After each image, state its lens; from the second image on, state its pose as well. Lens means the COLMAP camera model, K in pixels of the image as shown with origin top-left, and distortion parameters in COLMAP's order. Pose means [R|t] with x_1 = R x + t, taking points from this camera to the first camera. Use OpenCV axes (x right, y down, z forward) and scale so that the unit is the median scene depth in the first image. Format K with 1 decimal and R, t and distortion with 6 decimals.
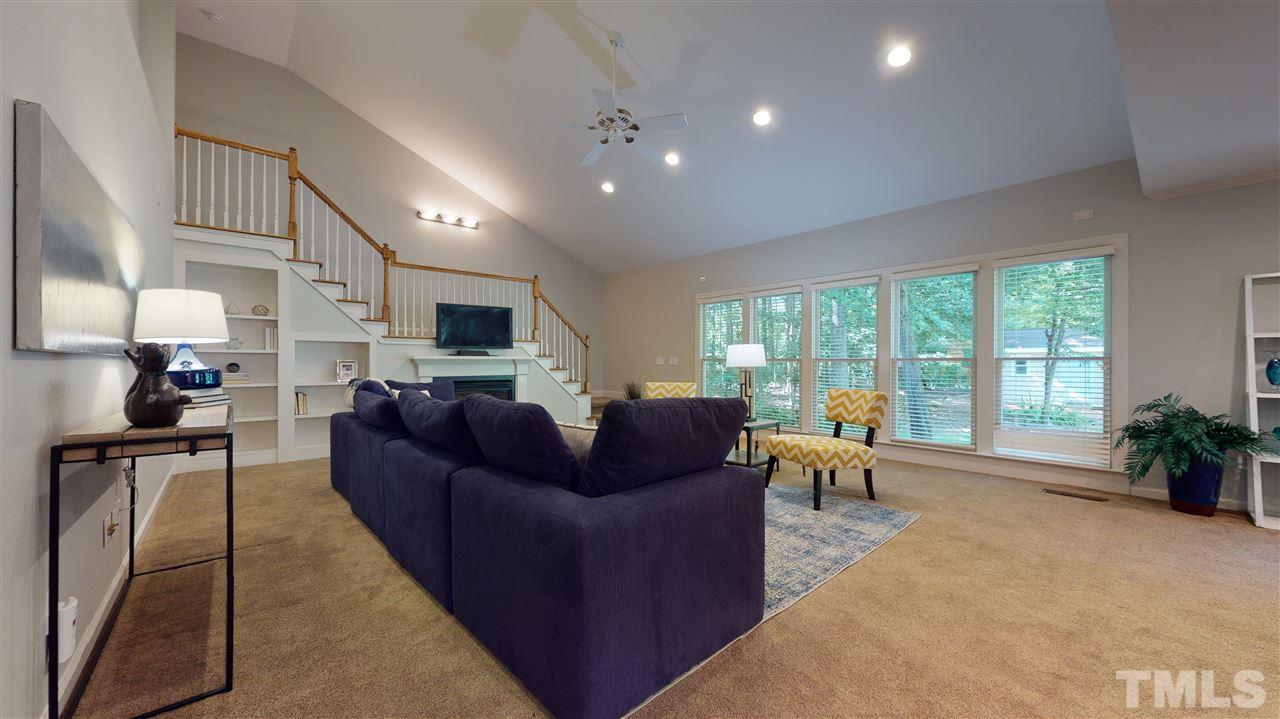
lens RADIAL K [[469.5, 0, 637.7], [0, 469.5, 359.6], [0, 0, 1]] dist [-0.000075, 0.000071]
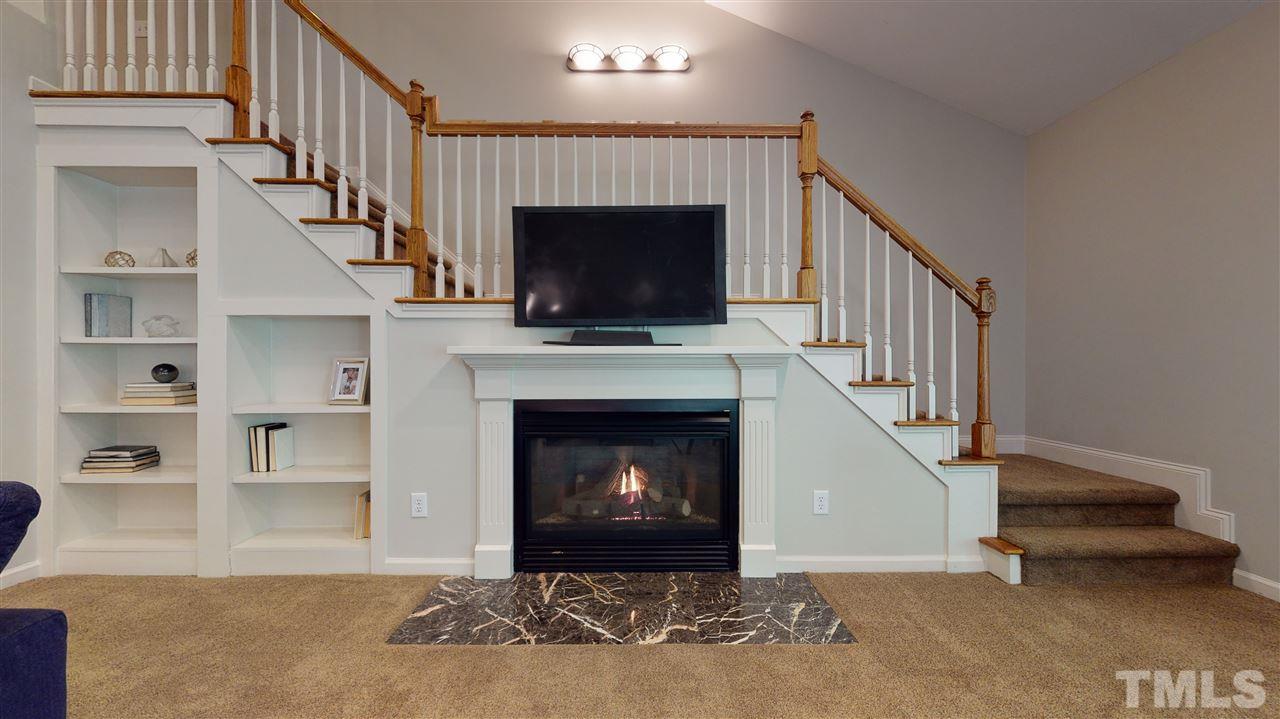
lens RADIAL K [[469.5, 0, 641.4], [0, 469.5, 357.7], [0, 0, 1]] dist [-0.000075, 0.000071]
pose [[0.763587, 0.000312, -0.645705, -0.090965], [0.001566, 0.999996, 0.002335, 0.000817], [0.645703, -0.002794, 0.763583, 0.696363]]
